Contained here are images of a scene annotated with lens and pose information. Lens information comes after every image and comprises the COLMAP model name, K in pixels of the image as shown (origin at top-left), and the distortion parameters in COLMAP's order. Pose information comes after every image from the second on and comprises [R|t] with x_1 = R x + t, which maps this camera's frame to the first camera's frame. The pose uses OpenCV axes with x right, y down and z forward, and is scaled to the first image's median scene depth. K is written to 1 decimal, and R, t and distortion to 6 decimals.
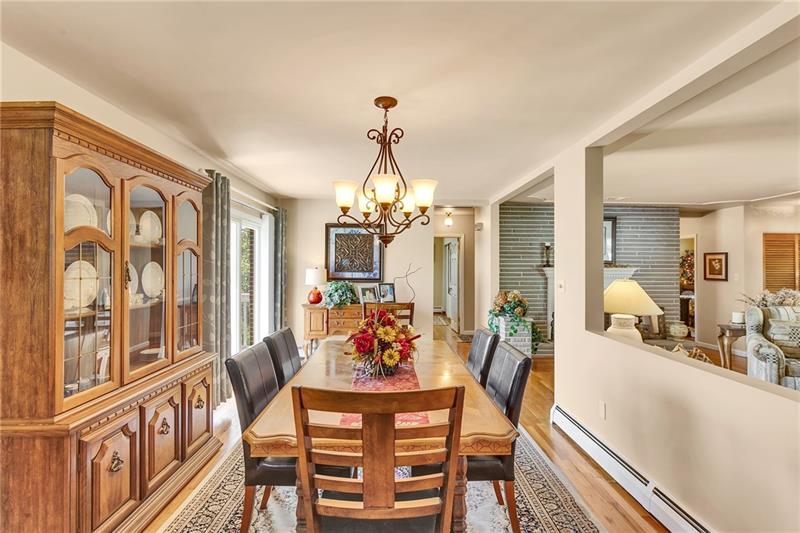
lens RADIAL K [[392.2, 0, 407.4], [0, 392.2, 265.3], [0, 0, 1]] dist [0.003660, 0.000795]
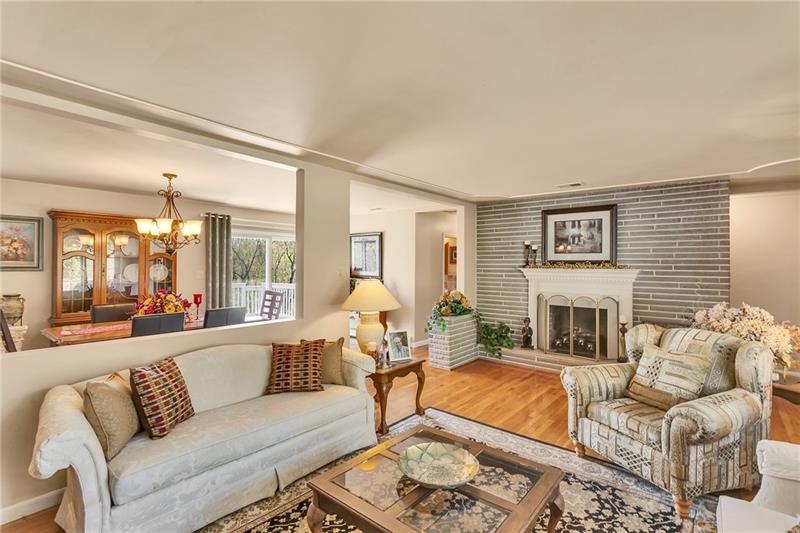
lens RADIAL K [[376.2, 0, 399.4], [0, 376.2, 264.0], [0, 0, 1]] dist [-0.000482, 0.002069]
pose [[0.745450, -0.002303, -0.666557, 0.709949], [0.000401, 0.999995, -0.003006, -0.001927], [0.666561, 0.001973, 0.745448, 0.148100]]
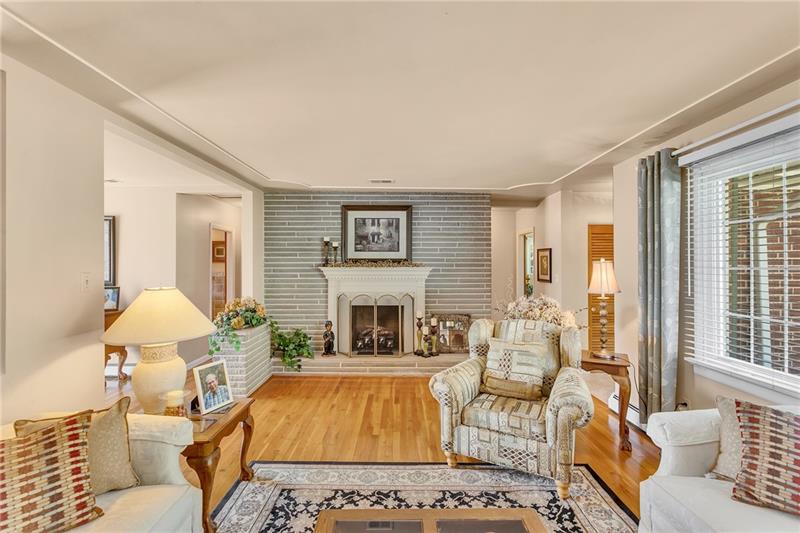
lens RADIAL K [[376.2, 0, 399.4], [0, 376.2, 263.5], [0, 0, 1]] dist [-0.000482, 0.002069]
pose [[0.999469, -0.003619, -0.032393, 0.531300], [0.003662, 0.999992, 0.001284, -0.002694], [0.032388, -0.001402, 0.999474, 0.202185]]
